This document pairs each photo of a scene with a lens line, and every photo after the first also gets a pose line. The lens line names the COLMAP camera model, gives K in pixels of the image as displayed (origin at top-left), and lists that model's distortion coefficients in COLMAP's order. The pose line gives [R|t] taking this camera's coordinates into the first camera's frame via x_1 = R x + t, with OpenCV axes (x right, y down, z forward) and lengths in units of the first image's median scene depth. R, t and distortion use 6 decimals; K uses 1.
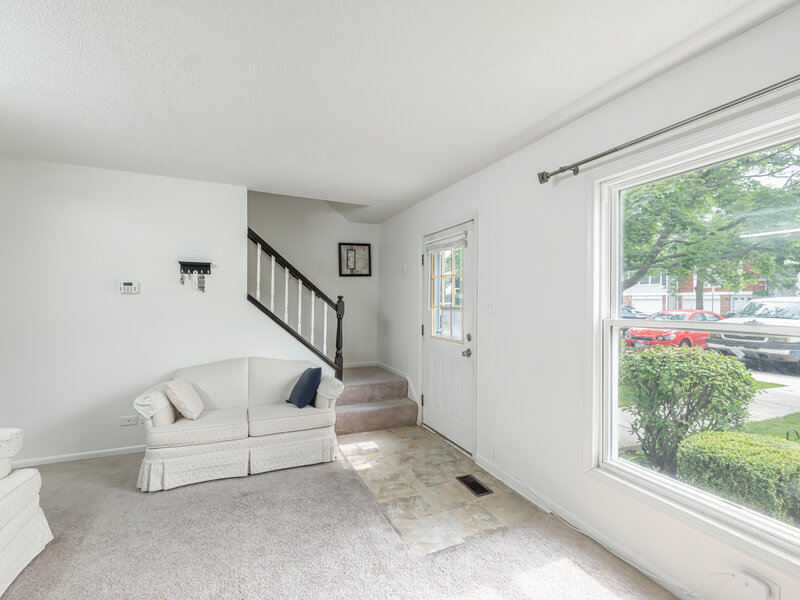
lens RADIAL K [[357.8, 0, 402.6], [0, 357.8, 302.1], [0, 0, 1]] dist [-0.000234, -0.000240]
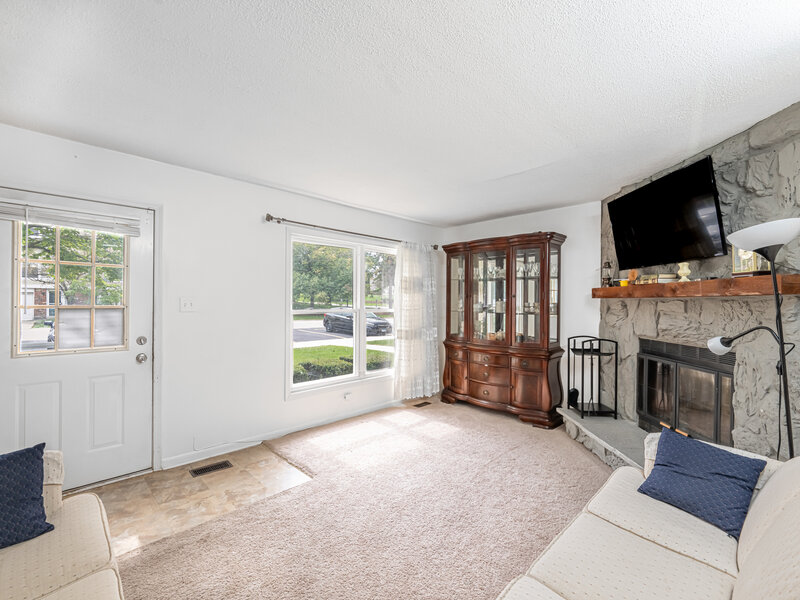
lens RADIAL K [[357.8, 0, 402.6], [0, 357.8, 302.1], [0, 0, 1]] dist [-0.000234, -0.000240]
pose [[-0.342230, -0.010705, 0.939555, -0.999263], [-0.014456, 0.999877, 0.006126, -0.011410], [-0.939505, -0.011486, -0.342343, 0.814080]]
